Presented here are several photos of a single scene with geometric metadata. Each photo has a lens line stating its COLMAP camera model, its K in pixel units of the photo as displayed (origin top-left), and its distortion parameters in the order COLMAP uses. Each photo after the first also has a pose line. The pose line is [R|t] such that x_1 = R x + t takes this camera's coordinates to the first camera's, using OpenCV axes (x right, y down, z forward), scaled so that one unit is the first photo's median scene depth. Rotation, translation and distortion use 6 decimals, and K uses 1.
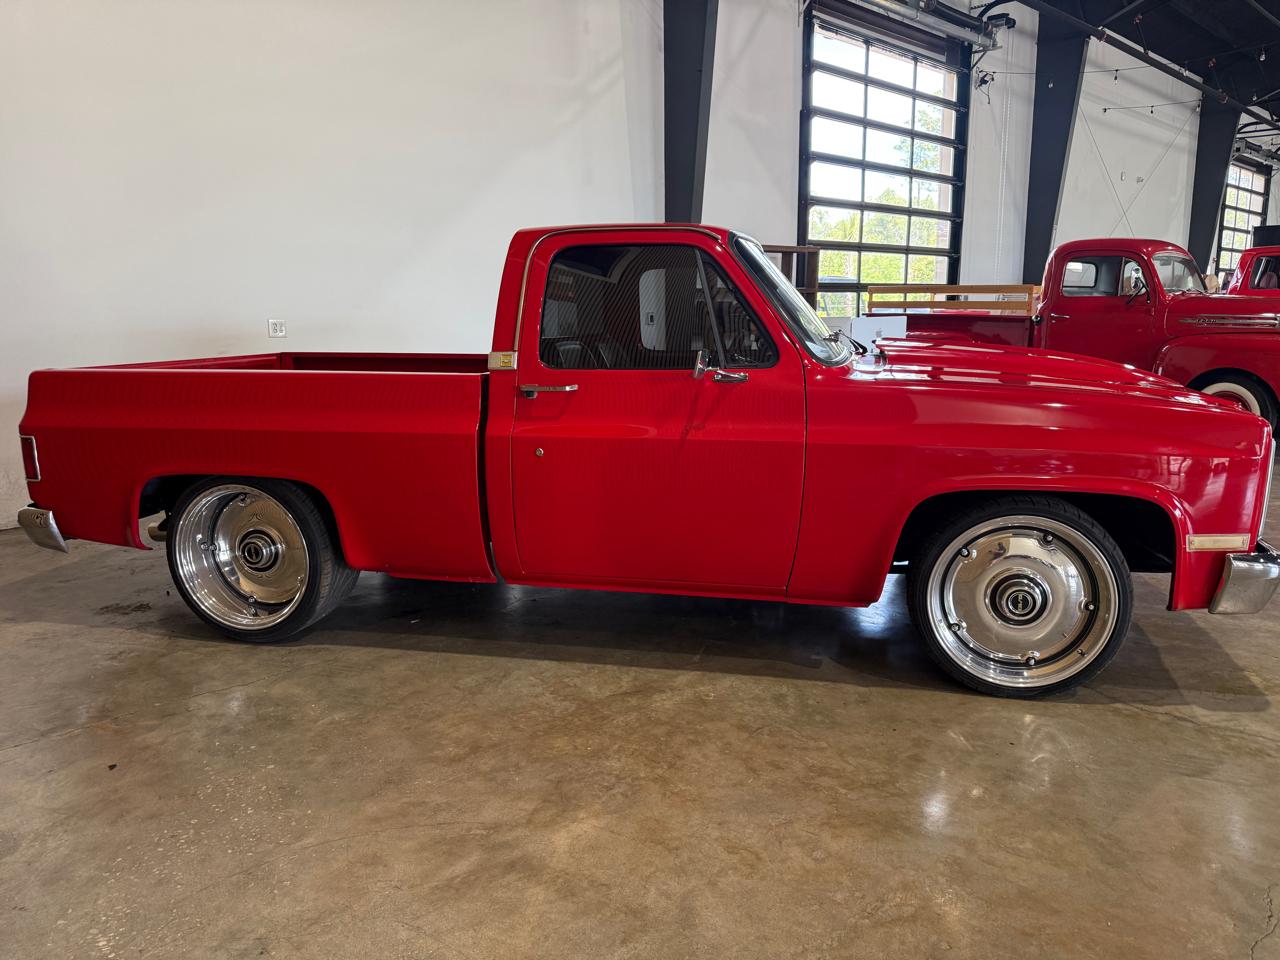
lens RADIAL K [[897.4, 0, 640.9], [0, 897.4, 498.6], [0, 0, 1]] dist [0.037326, -0.057652]
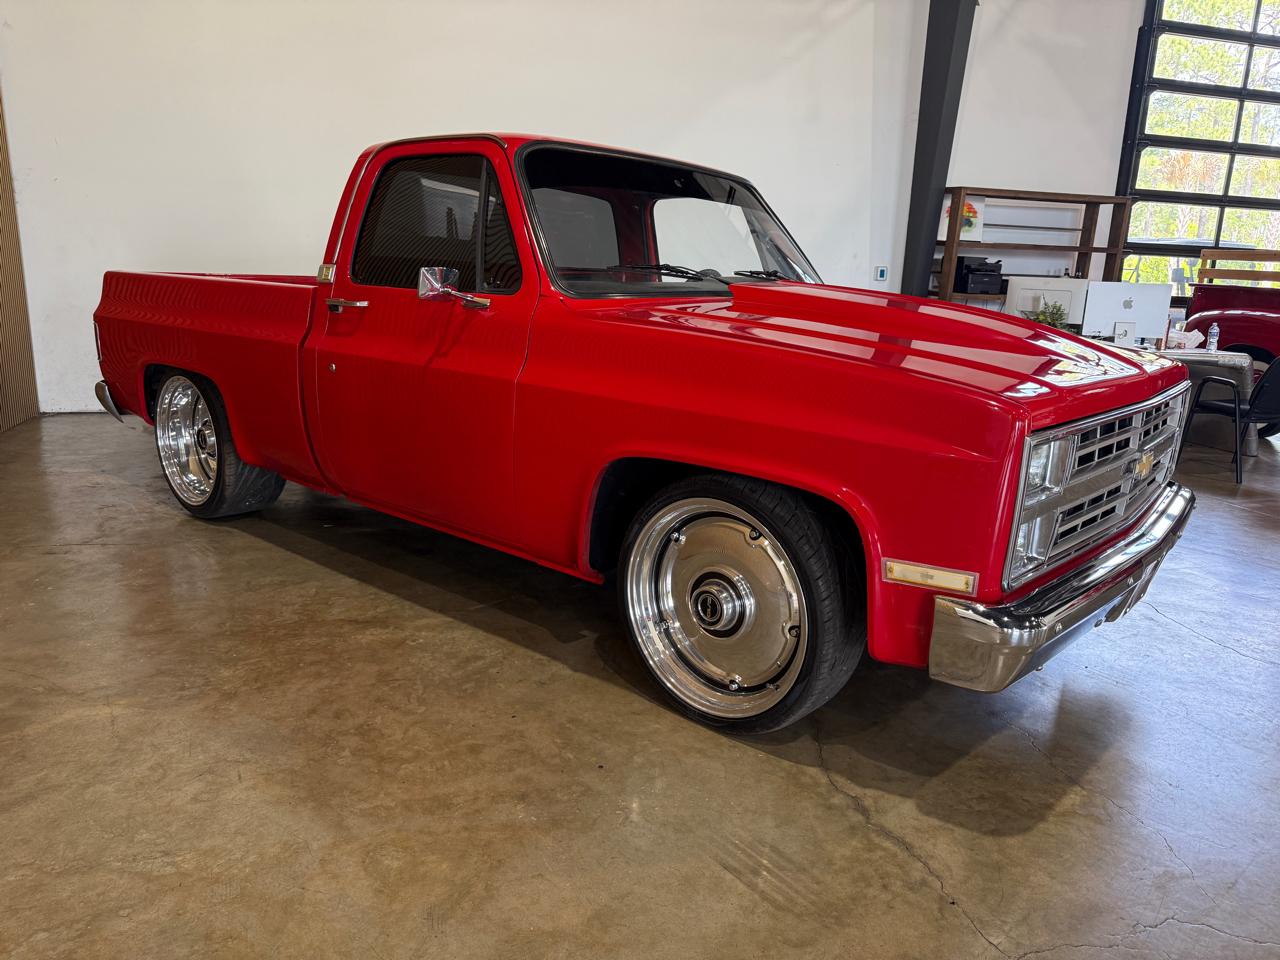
lens RADIAL K [[909.2, 0, 673.2], [0, 909.2, 506.9], [0, 0, 1]] dist [0.039719, -0.059204]
pose [[0.889000, 0.157938, -0.429807, 0.667240], [-0.139905, 0.987436, 0.073468, -0.025422], [0.436010, -0.005181, 0.899927, 0.246250]]
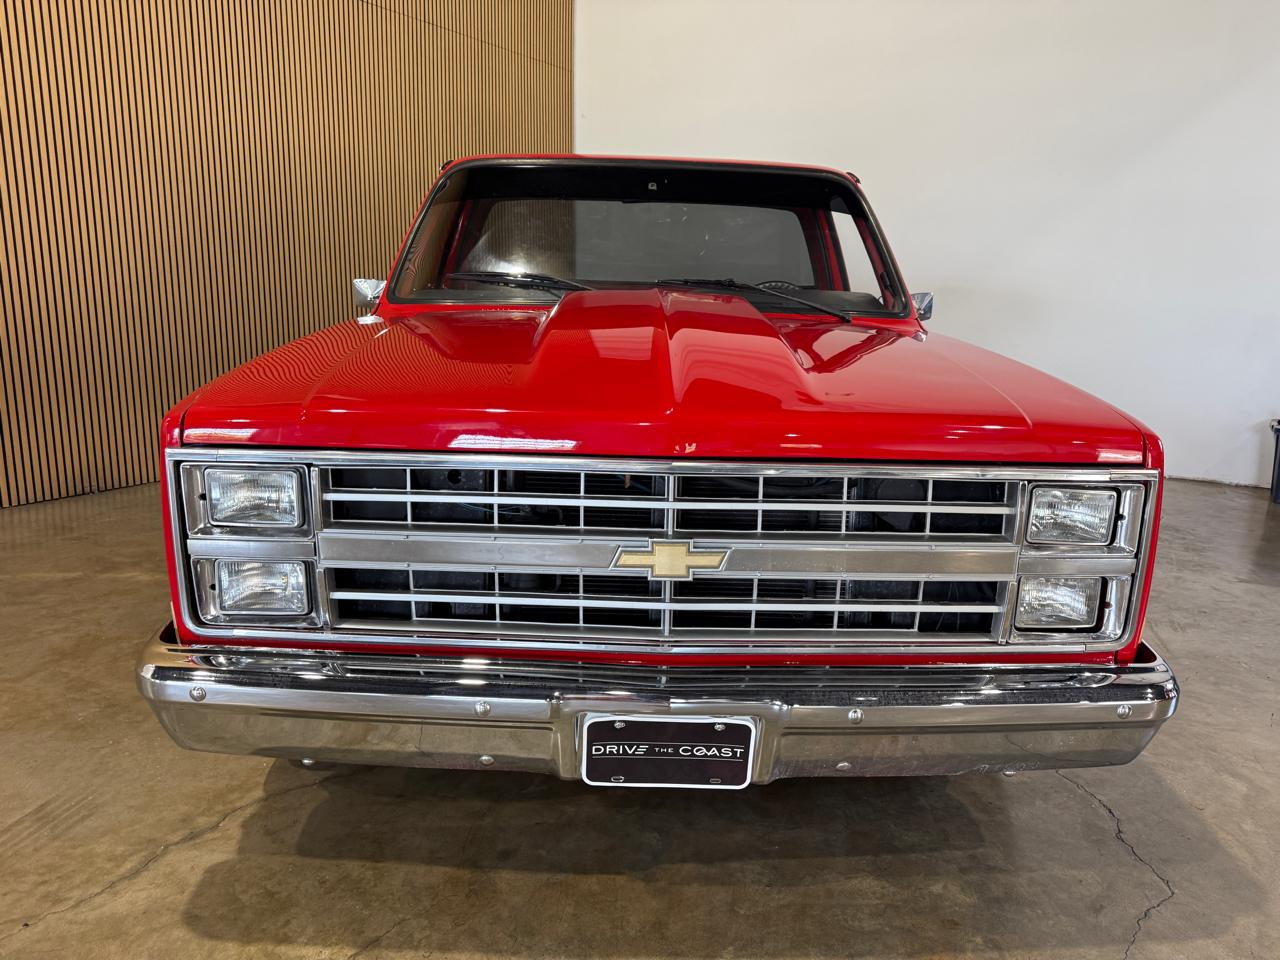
lens RADIAL K [[942.1, 0, 640.0], [0, 942.1, 480.0], [0, 0, 1]] dist [0.007007, -0.003499]
pose [[0.214076, 0.217557, -0.952282, 1.153635], [-0.223800, 0.959875, 0.168980, -0.183669], [0.950834, 0.176946, 0.254175, 0.977850]]
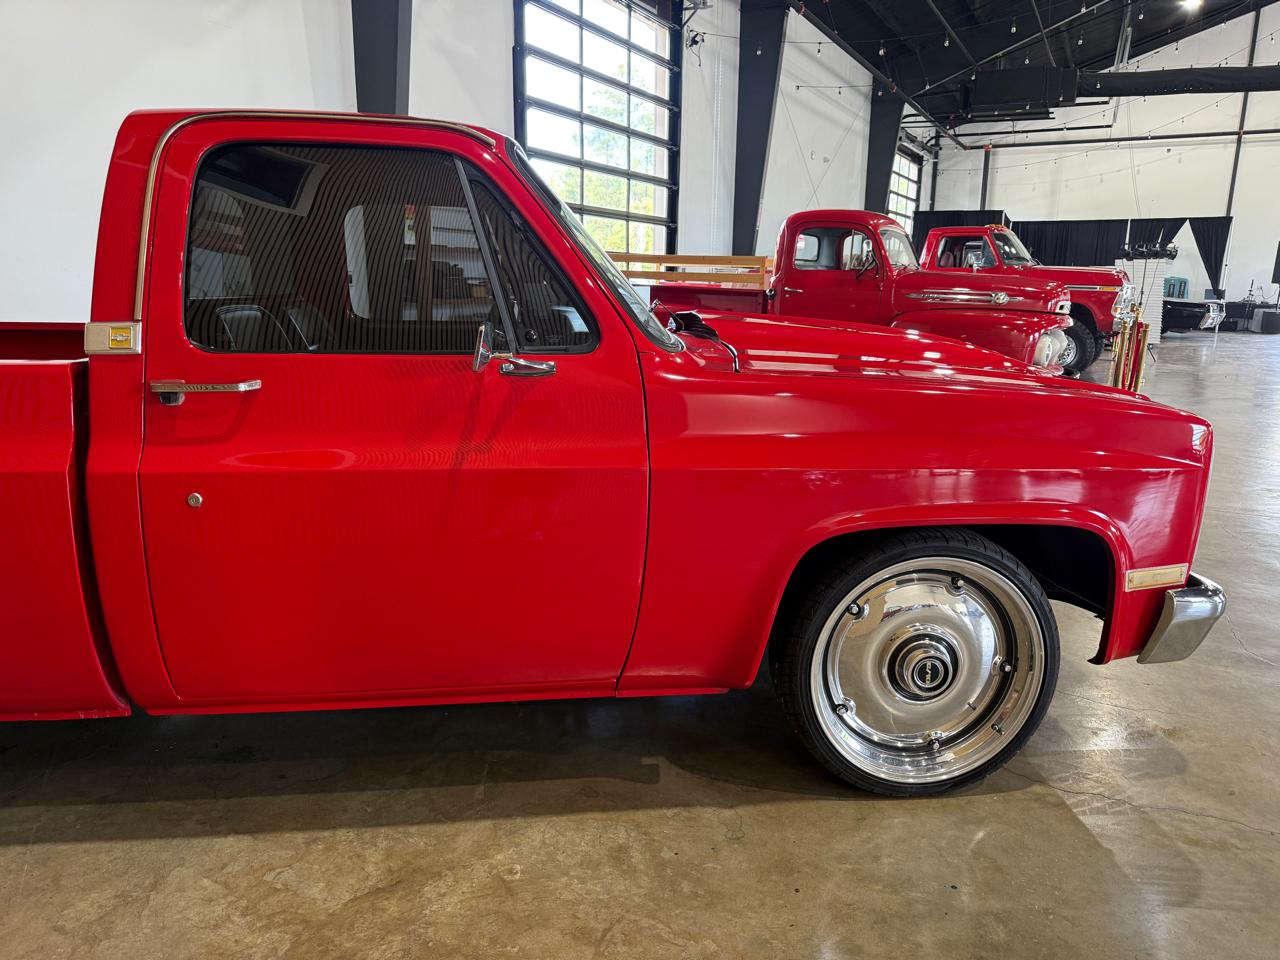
lens RADIAL K [[897.4, 0, 640.9], [0, 897.4, 498.6], [0, 0, 1]] dist [0.037326, -0.057652]
pose [[0.945748, -0.053287, 0.320503, -0.027871], [0.042943, 0.998306, 0.039262, -0.061218], [-0.322052, -0.023368, 0.946434, 0.355123]]
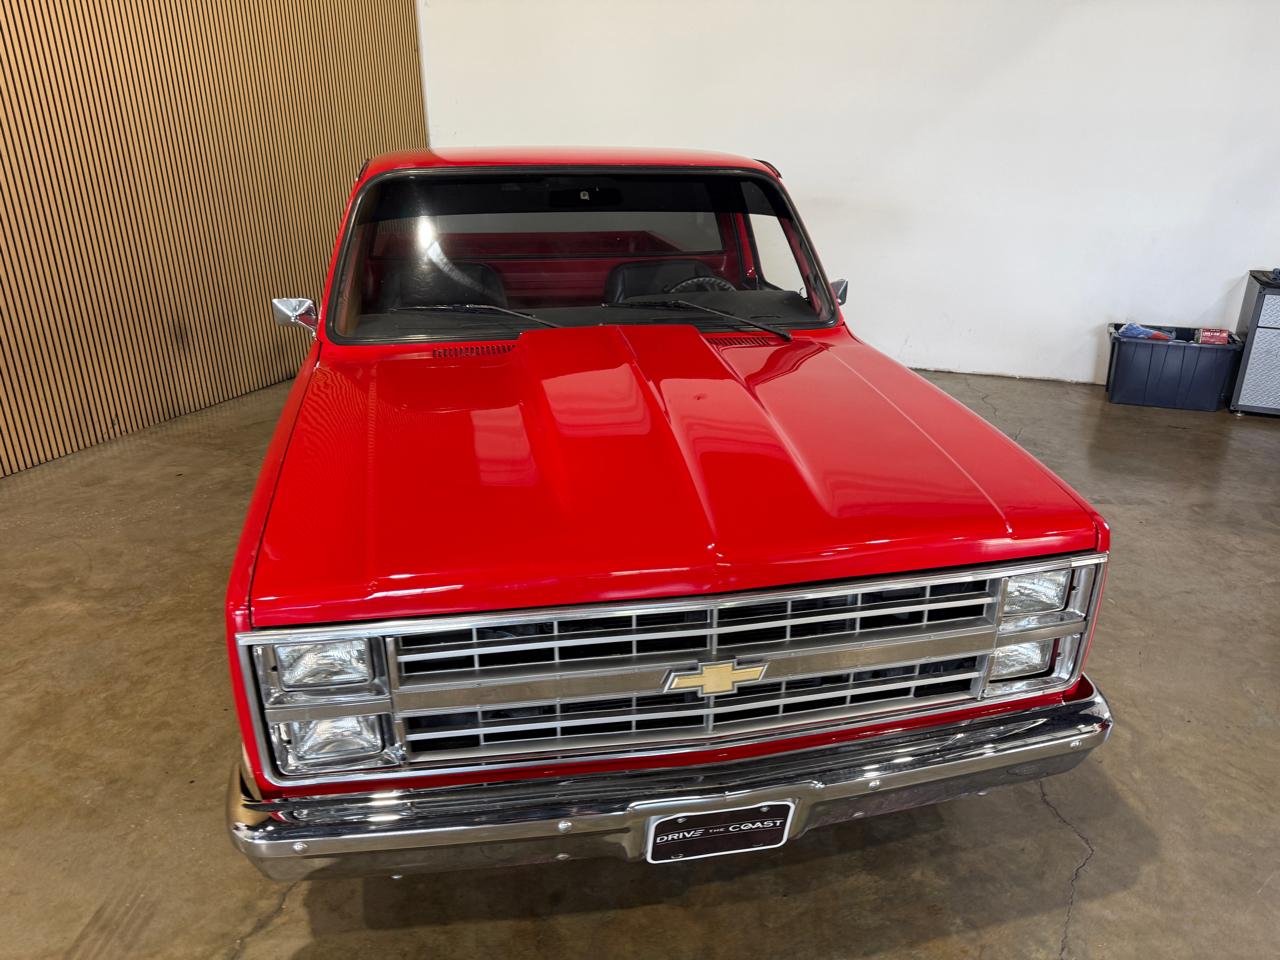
lens RADIAL K [[940.1, 0, 636.9], [0, 940.1, 502.9], [0, 0, 1]] dist [0.007199, -0.002435]
pose [[0.384963, 0.361415, -0.849224, 1.113384], [-0.189976, 0.931464, 0.310297, -0.327924], [0.903168, 0.041879, 0.427240, 0.837055]]
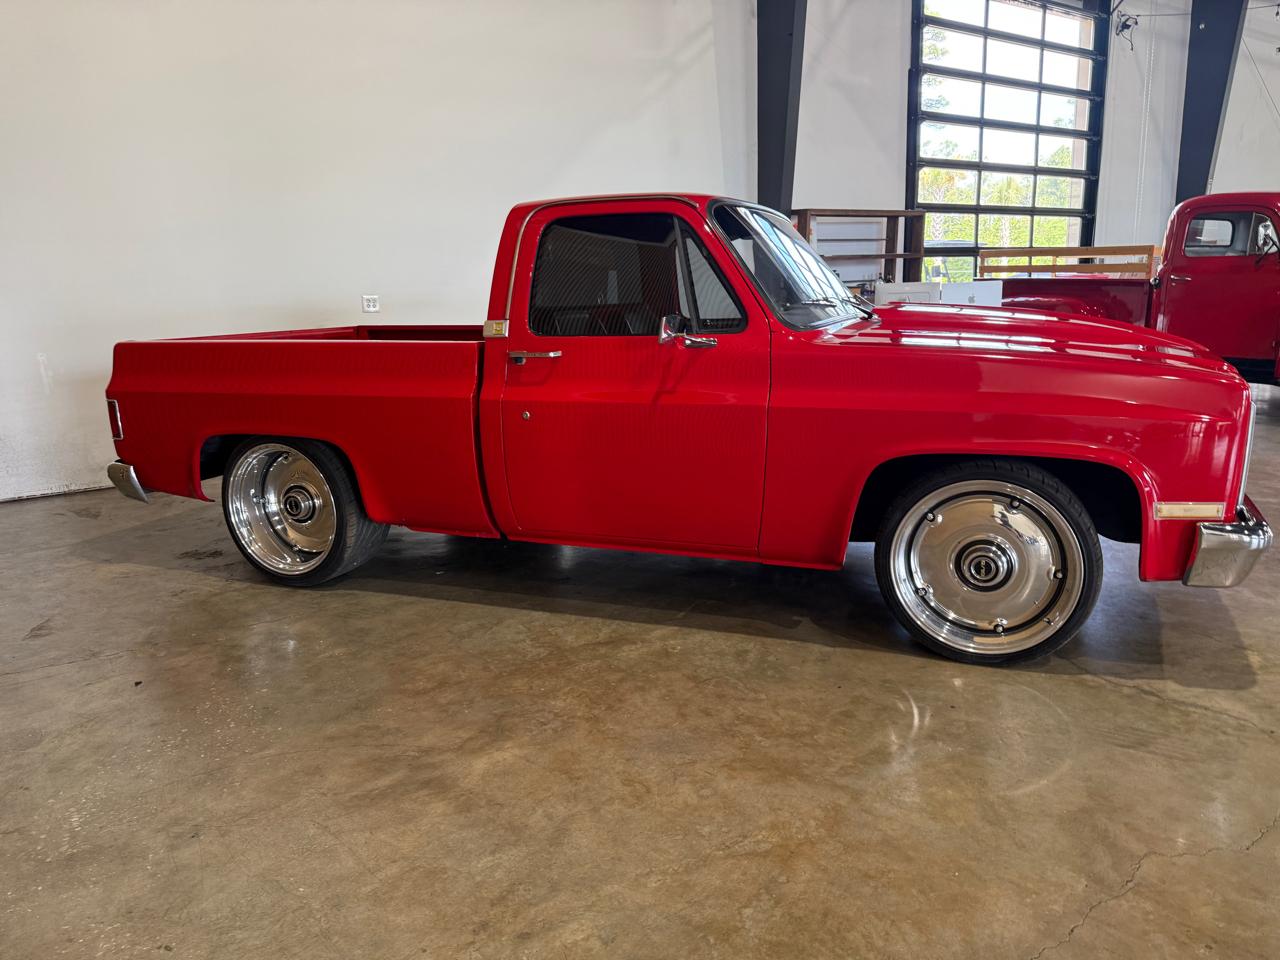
lens RADIAL K [[894.1, 0, 657.4], [0, 894.1, 503.7], [0, 0, 1]] dist [0.058473, -0.092714]
pose [[0.987931, 0.019563, -0.153653, 0.201565], [-0.014241, 0.999263, 0.035660, 0.012870], [0.154237, -0.033042, 0.987481, -0.027568]]
